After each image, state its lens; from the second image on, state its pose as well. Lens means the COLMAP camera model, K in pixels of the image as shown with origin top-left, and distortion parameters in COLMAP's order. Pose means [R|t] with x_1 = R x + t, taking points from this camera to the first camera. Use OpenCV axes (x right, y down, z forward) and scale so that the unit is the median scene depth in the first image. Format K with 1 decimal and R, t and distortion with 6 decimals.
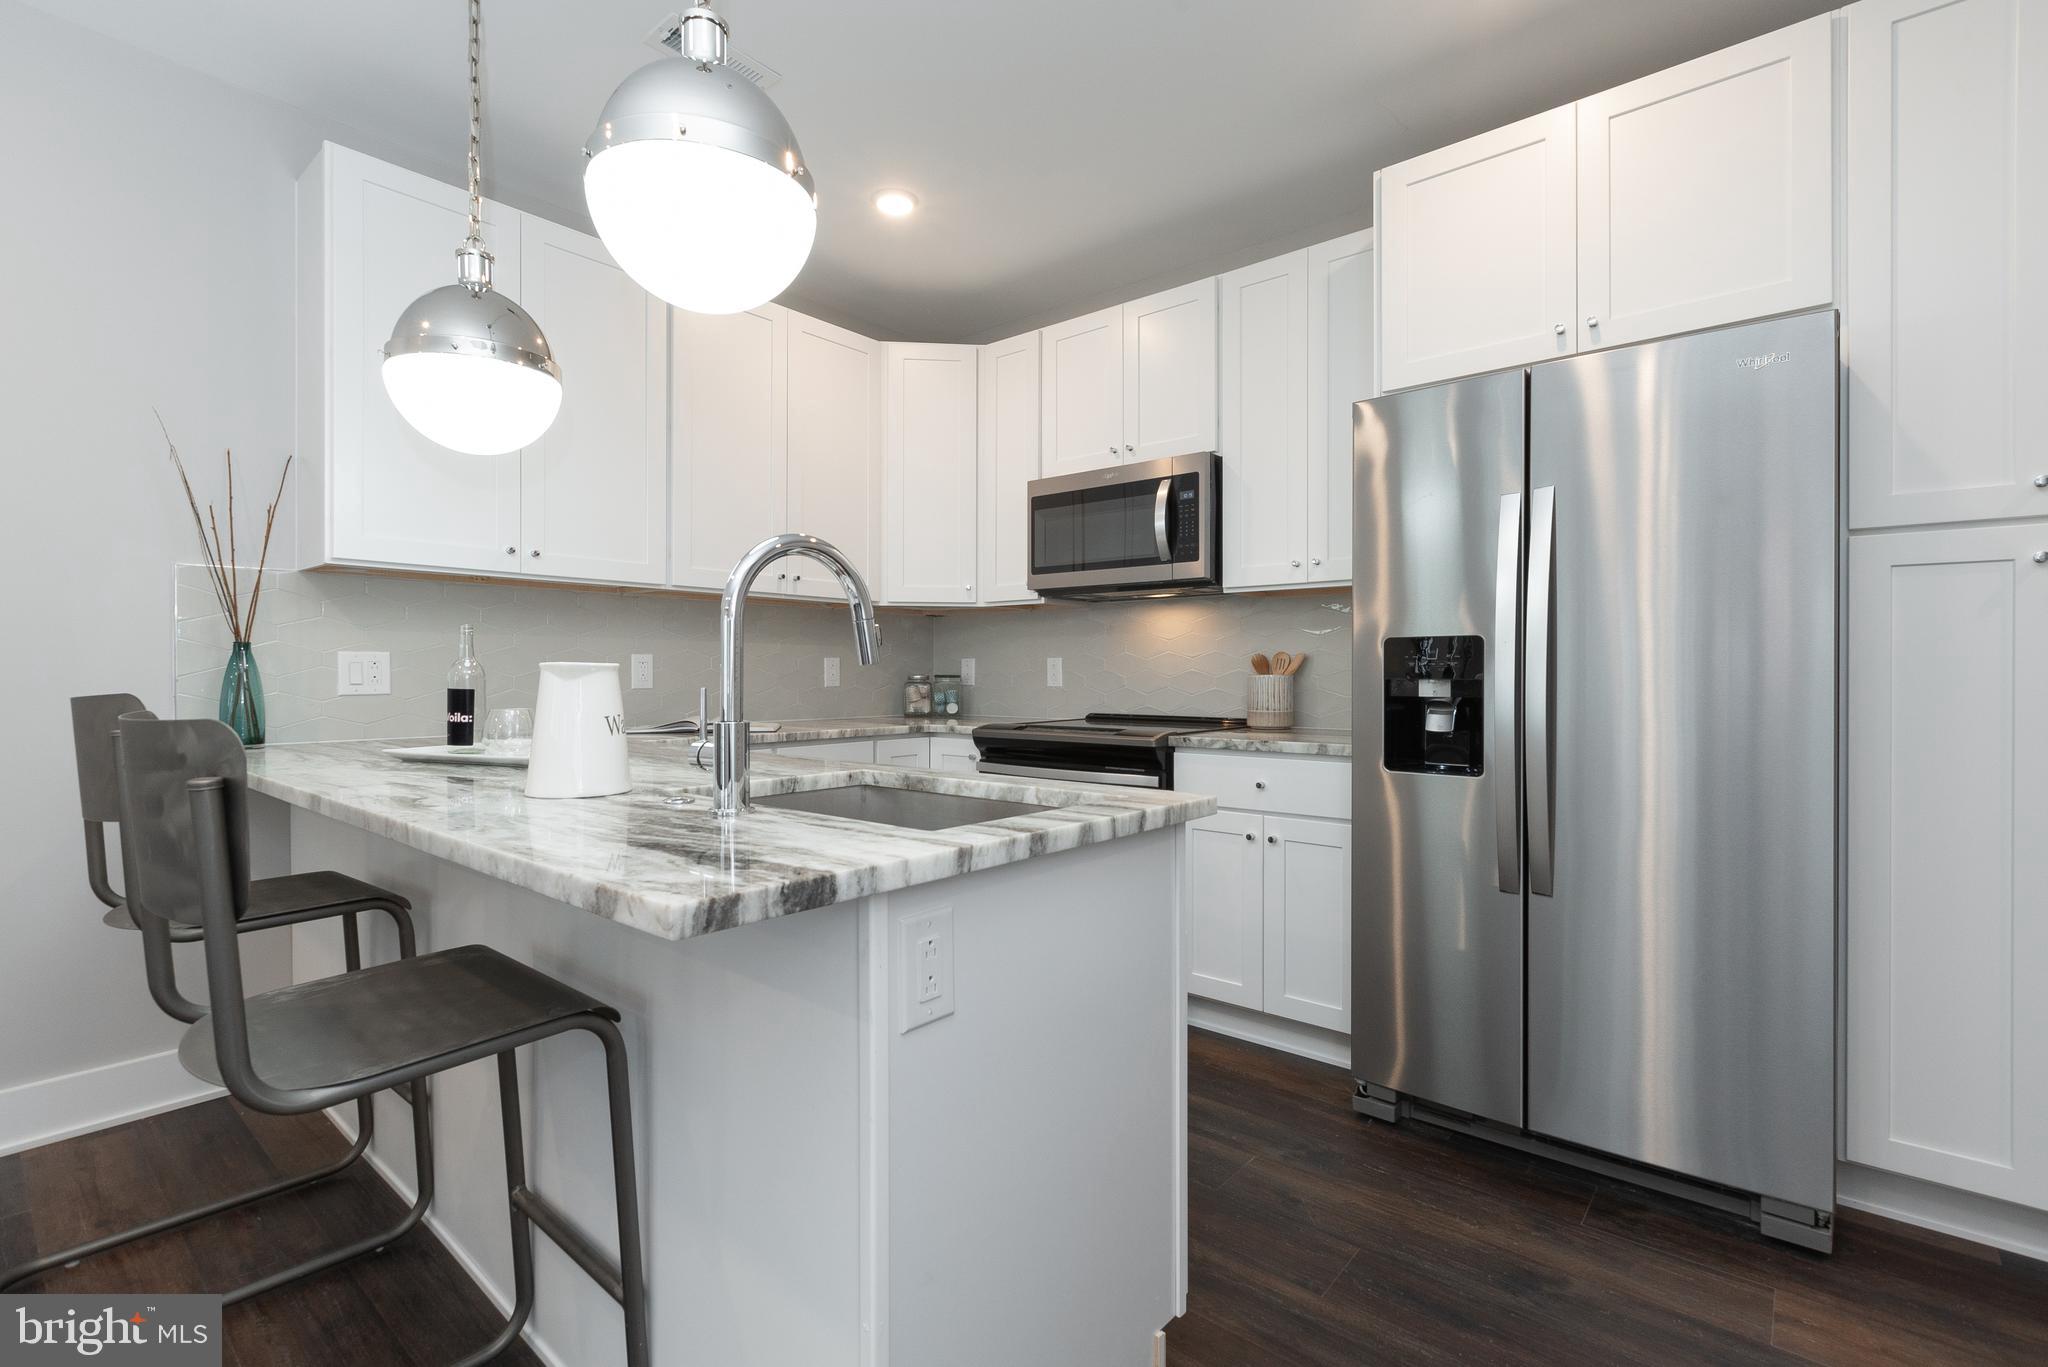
lens RADIAL K [[941.7, 0, 1019.5], [0, 941.7, 684.3], [0, 0, 1]] dist [0.000008, -0.000209]
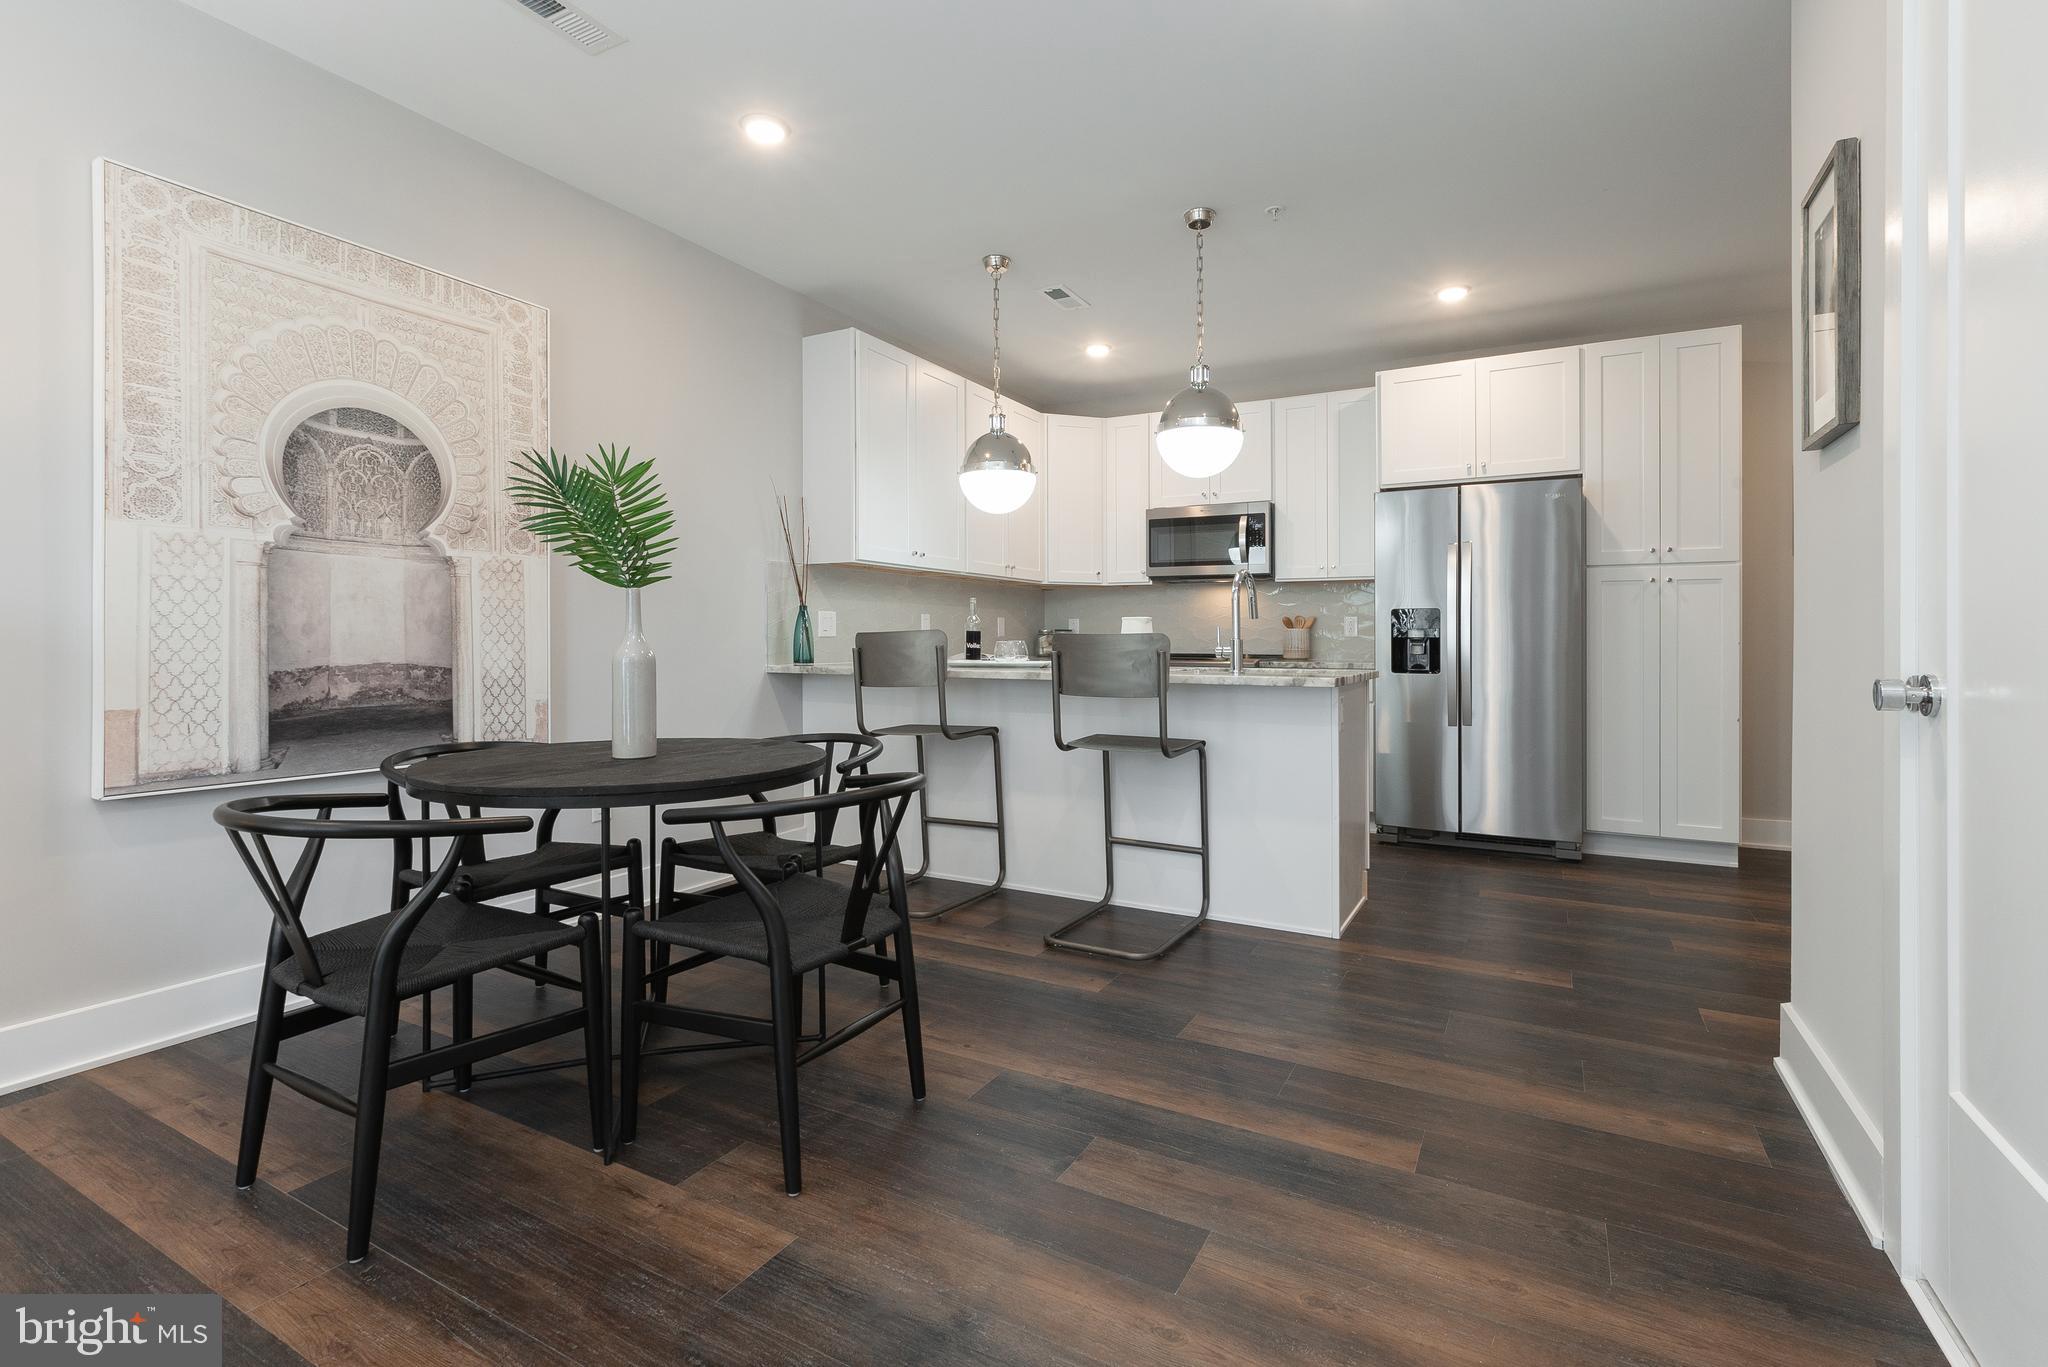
lens RADIAL K [[941.7, 0, 1031.4], [0, 941.7, 642.3], [0, 0, 1]] dist [0.000008, -0.000209]
pose [[0.980394, 0.001105, 0.197044, -0.766832], [0.000104, 0.999981, -0.006127, 0.035629], [-0.197048, 0.006027, 0.980375, -0.841624]]
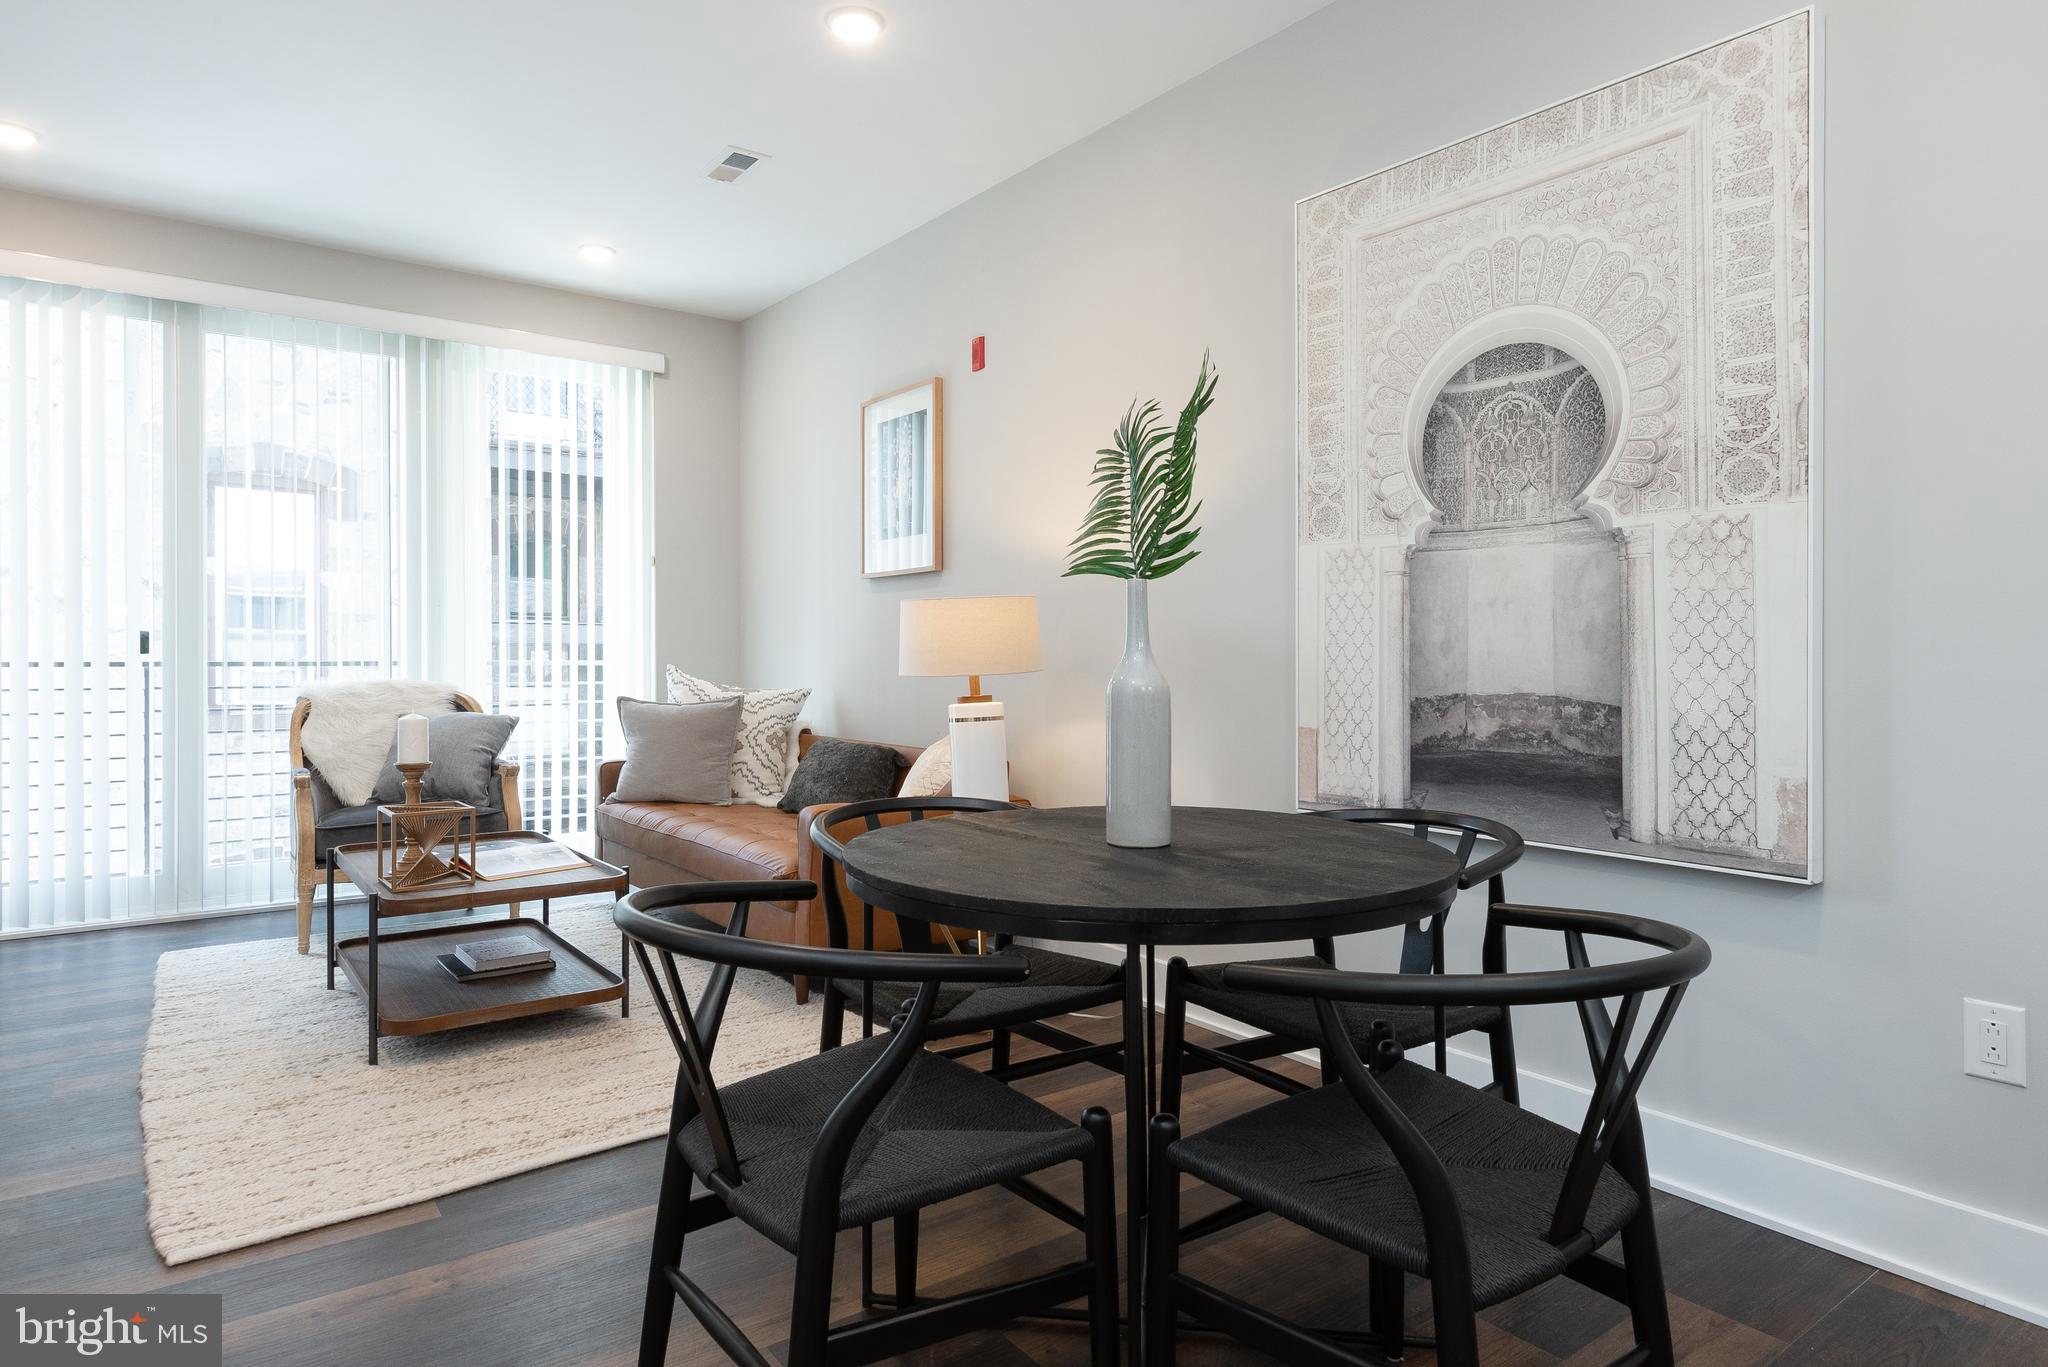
lens RADIAL K [[1170.9, 0, 1031.1], [0, 1170.9, 656.4], [0, 0, 1]] dist [-0.000161, -0.004111]
pose [[-0.221814, 0.001083, -0.975088, -0.217816], [-0.010923, 0.999934, 0.003595, 0.022315], [0.975028, 0.011448, -0.221788, 0.281652]]
